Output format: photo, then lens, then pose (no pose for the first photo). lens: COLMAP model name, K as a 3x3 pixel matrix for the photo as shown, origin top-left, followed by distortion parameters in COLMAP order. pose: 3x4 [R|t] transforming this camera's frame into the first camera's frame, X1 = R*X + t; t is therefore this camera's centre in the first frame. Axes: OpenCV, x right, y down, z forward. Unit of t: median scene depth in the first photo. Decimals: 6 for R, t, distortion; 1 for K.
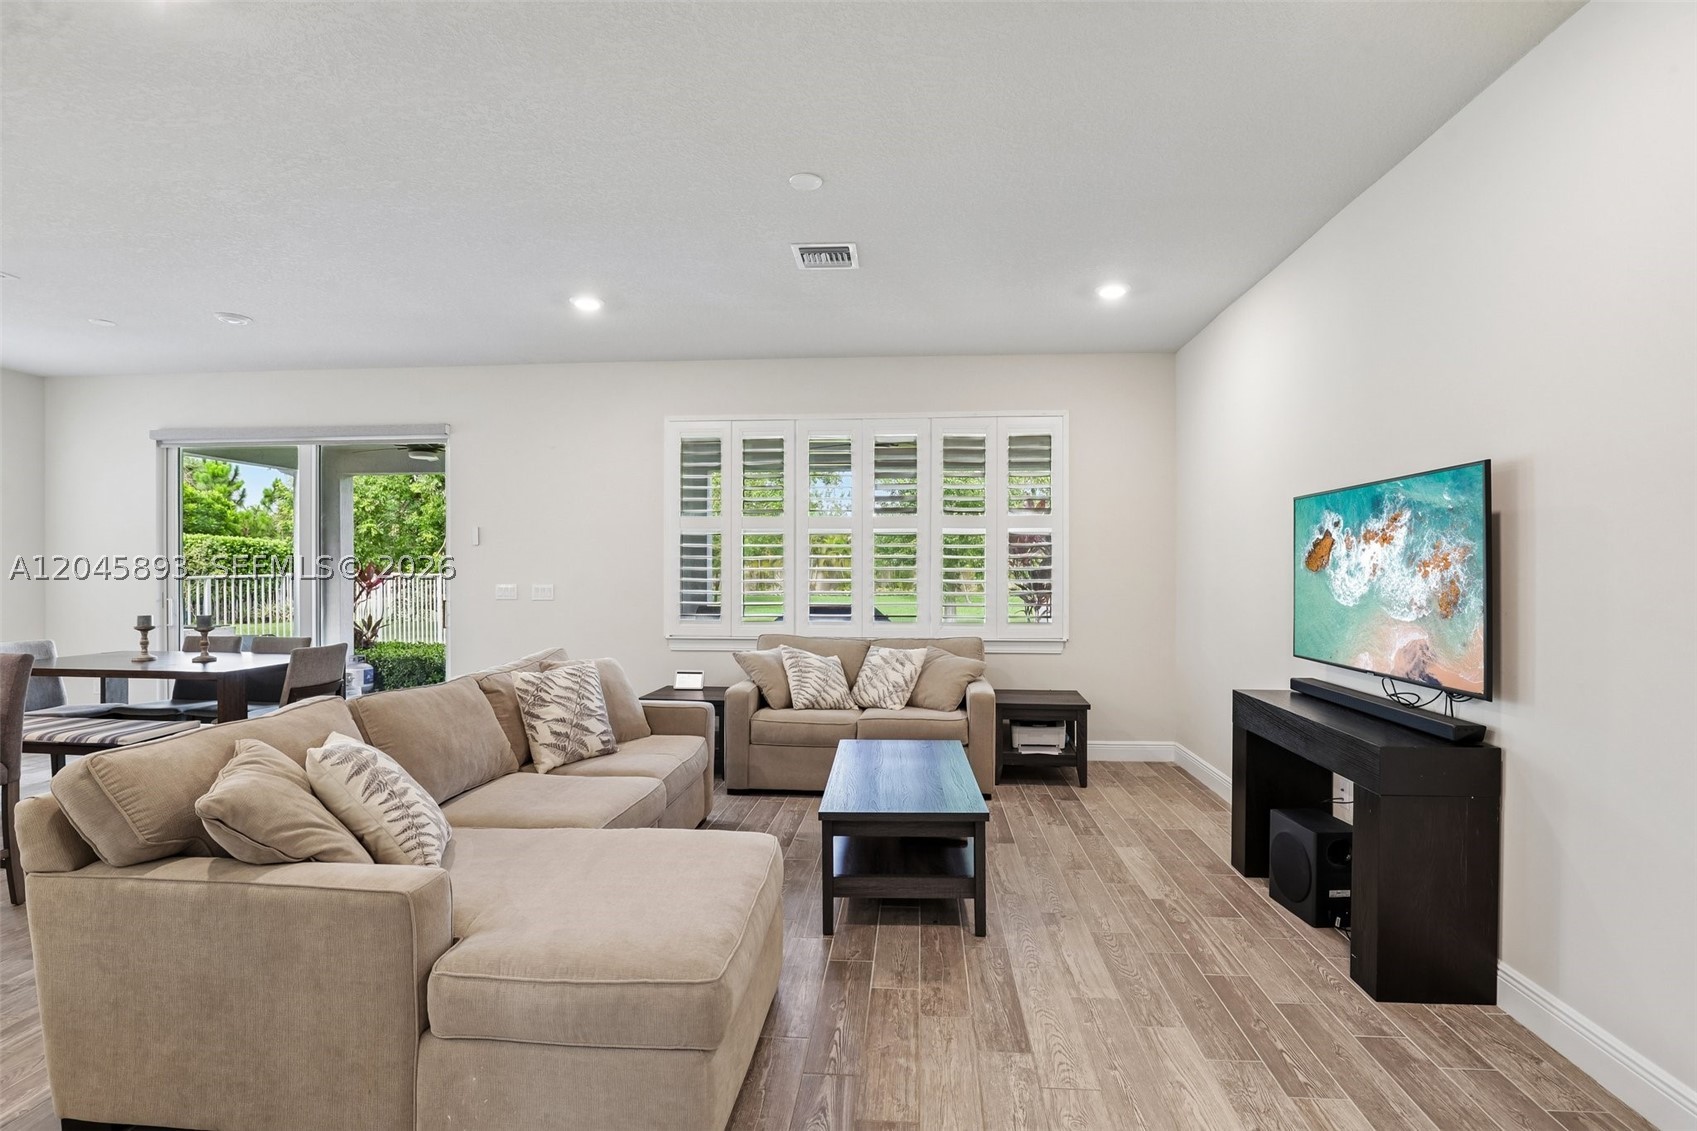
lens RADIAL K [[829.0, 0, 855.8], [0, 829.0, 575.3], [0, 0, 1]] dist [-0.024142, 0.000385]
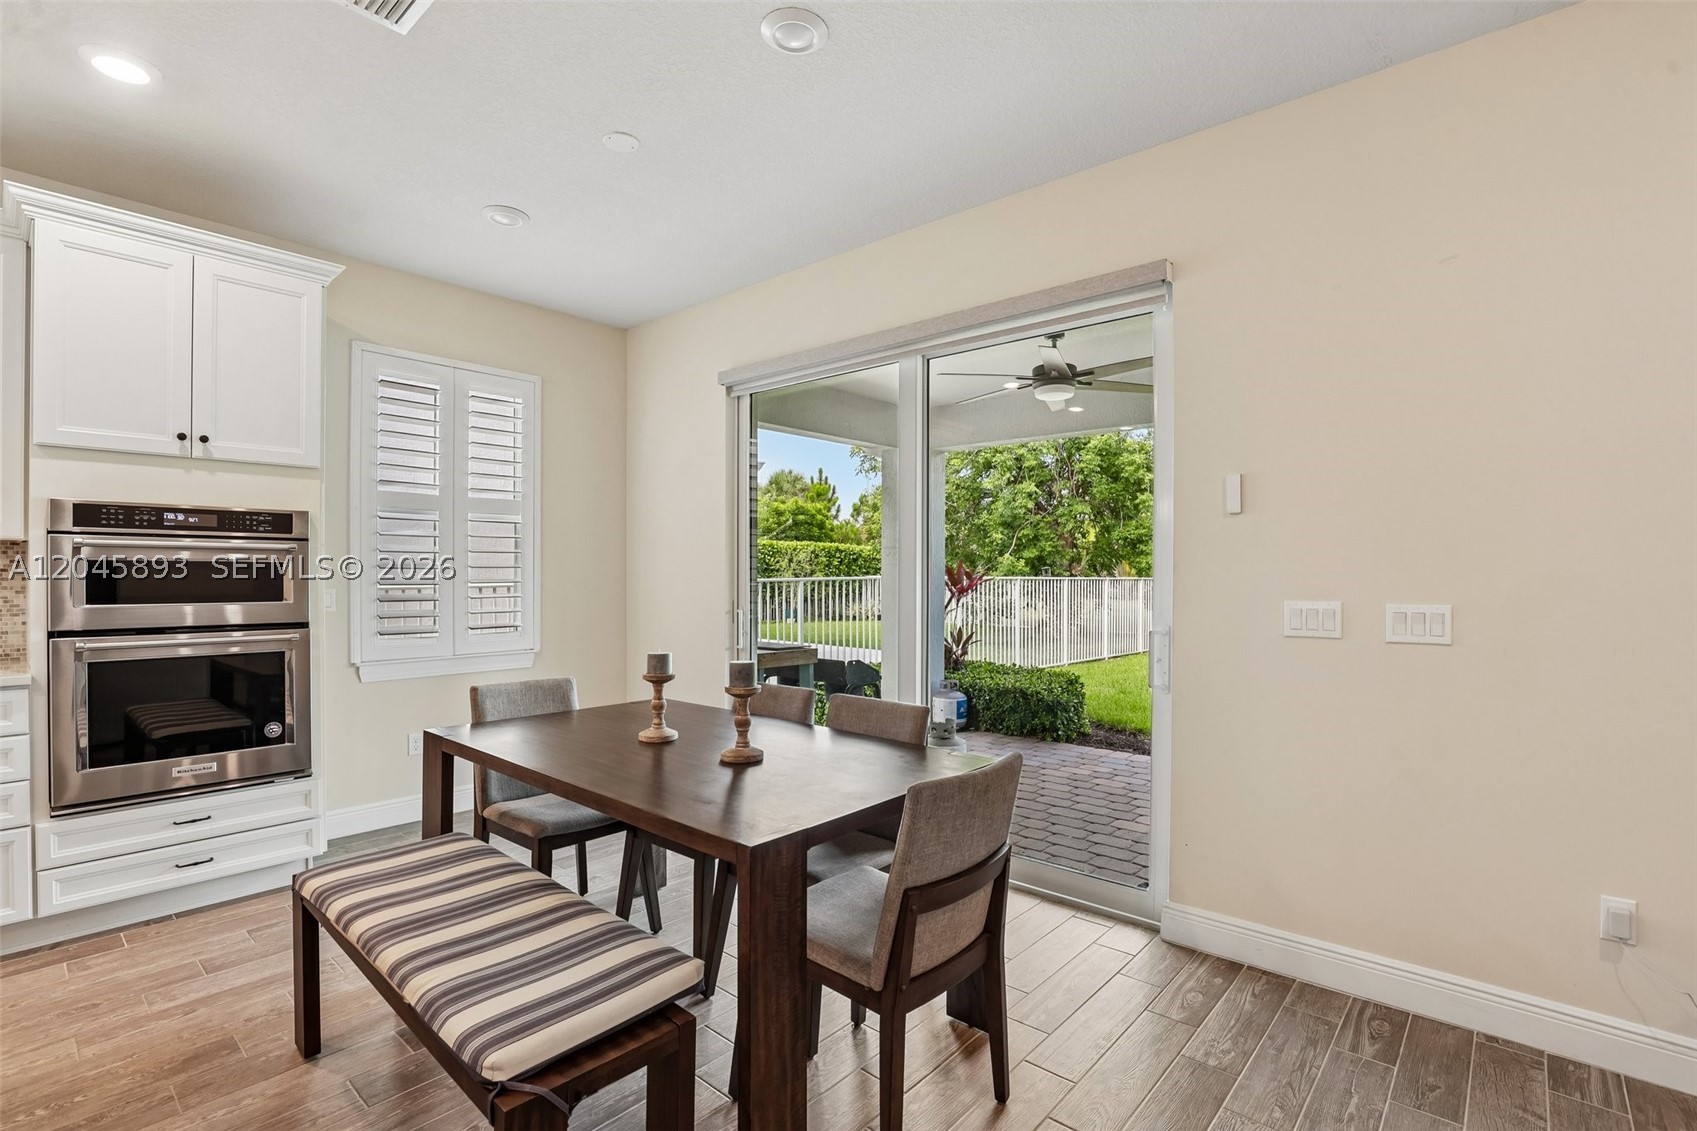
lens RADIAL K [[773.3, 0, 842.9], [0, 773.3, 577.6], [0, 0, 1]] dist [-0.014155, 0.000088]
pose [[0.802899, 0.006726, -0.596076, -0.458398], [-0.008244, 0.999966, 0.000179, -0.000492], [0.596057, 0.004770, 0.802928, 0.637261]]
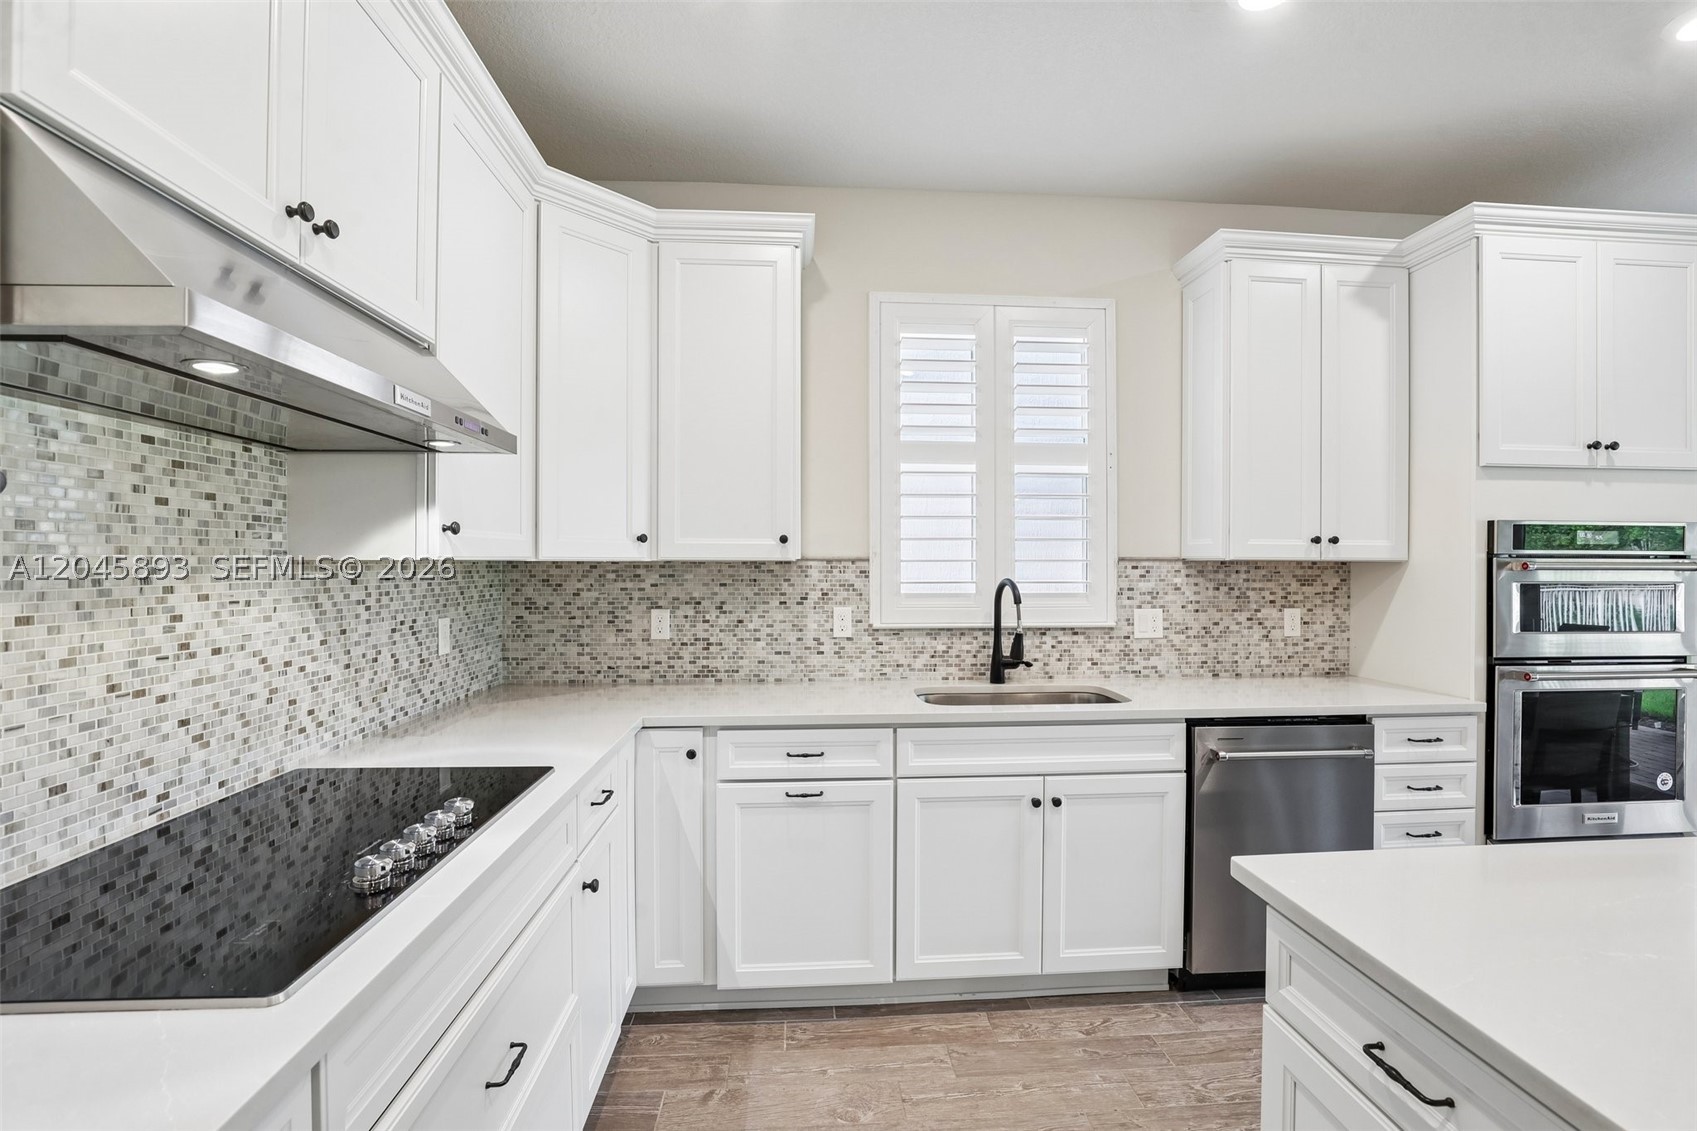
lens RADIAL K [[773.3, 0, 857.0], [0, 773.3, 564.2], [0, 0, 1]] dist [-0.014155, 0.000088]
pose [[0.169550, 0.003982, -0.985514, -0.769869], [-0.012160, 0.999924, 0.001949, -0.016768], [0.985447, 0.011653, 0.169585, 0.237246]]
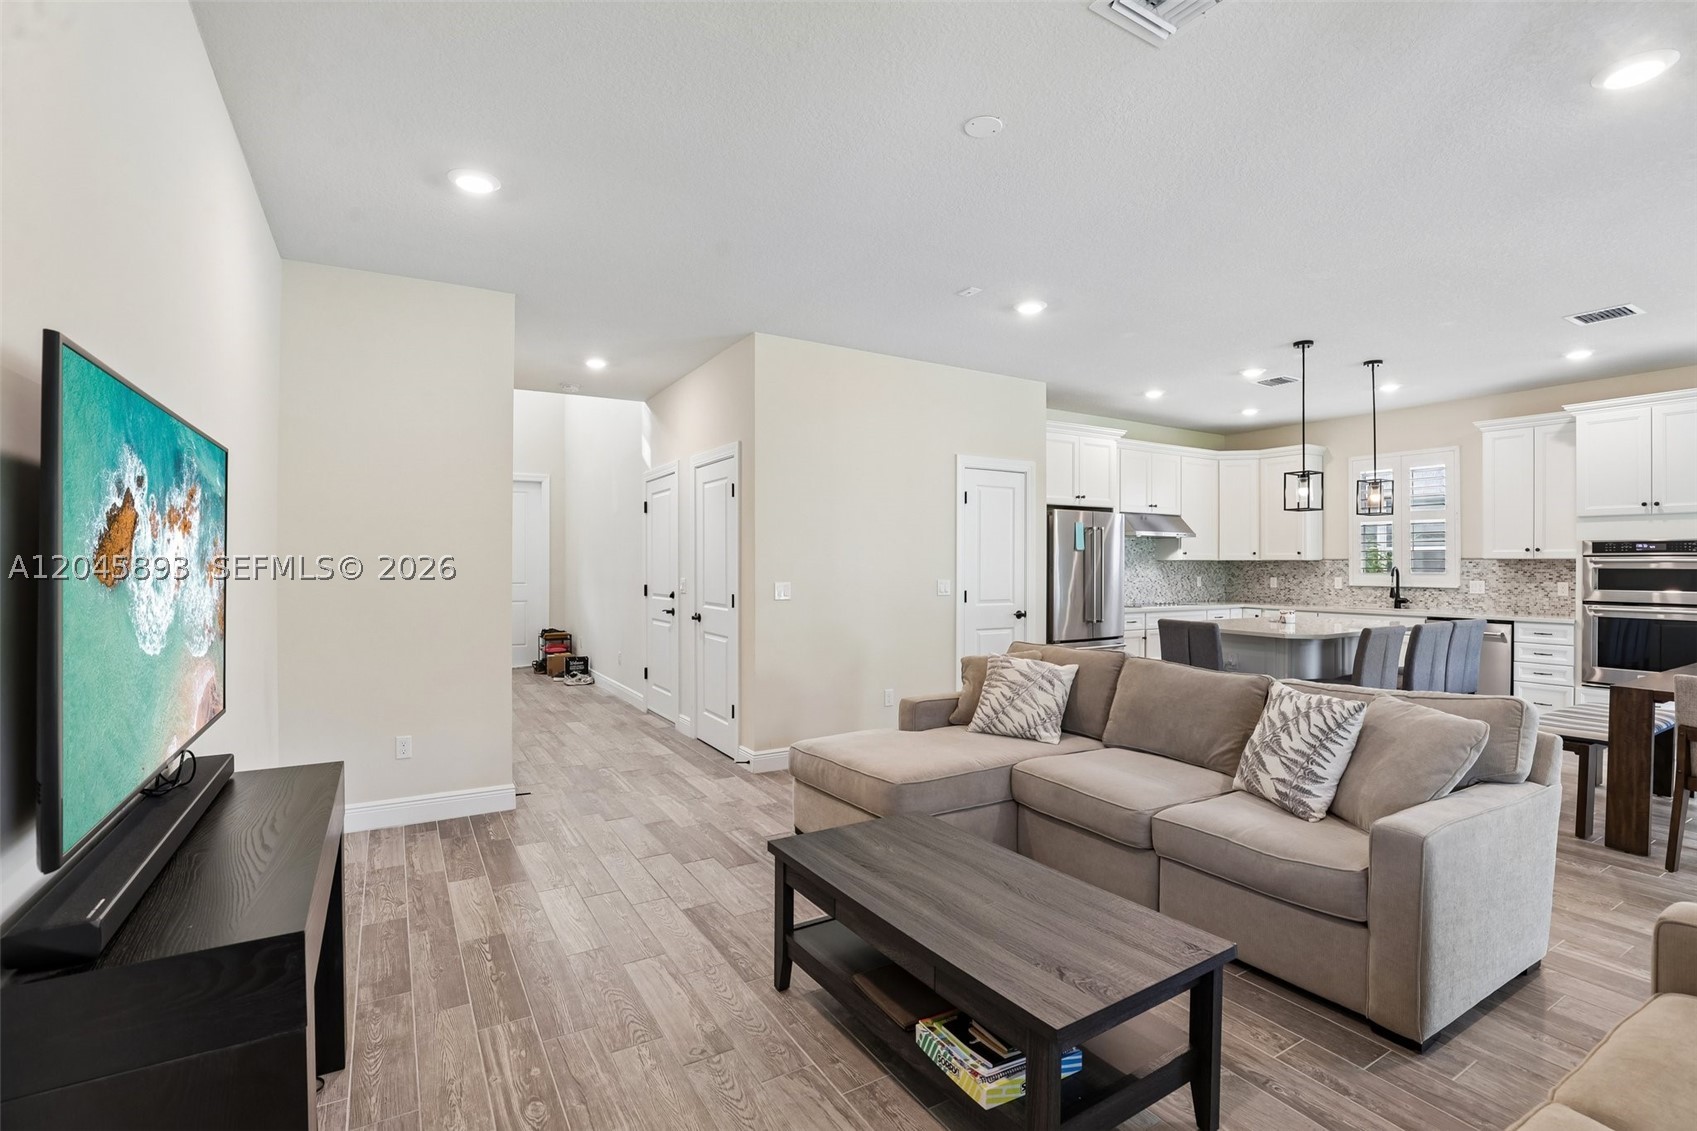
lens RADIAL K [[773.3, 0, 872.2], [0, 773.3, 567.0], [0, 0, 1]] dist [-0.014155, 0.000088]
pose [[-0.802478, 0.001903, -0.596679, 0.333396], [-0.006248, 0.999913, 0.011592, -0.016527], [0.596649, 0.013030, -0.802396, 1.010971]]
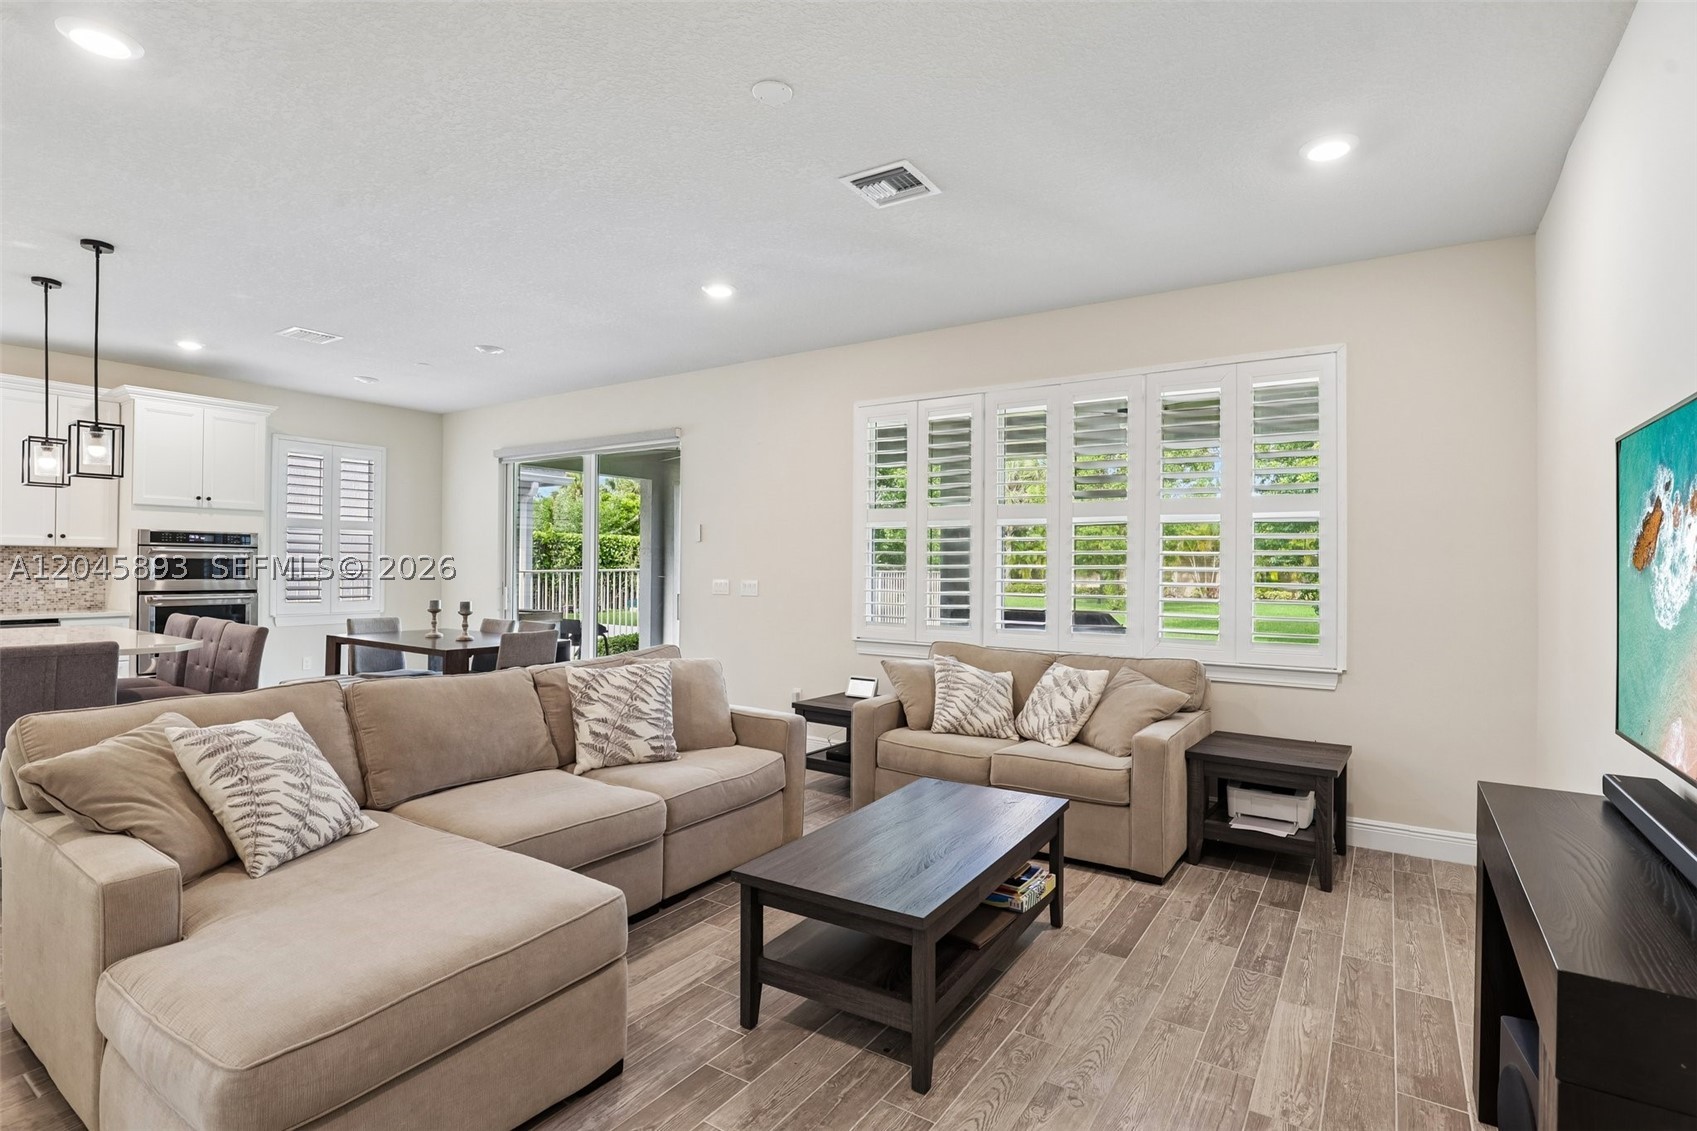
lens RADIAL K [[829.0, 0, 839.1], [0, 829.0, 560.6], [0, 0, 1]] dist [-0.024142, 0.000385]
pose [[0.870364, 0.003940, -0.492393, 0.253207], [-0.012447, 0.999825, -0.014001, -0.000303], [0.492251, 0.018315, 0.870261, 0.208800]]
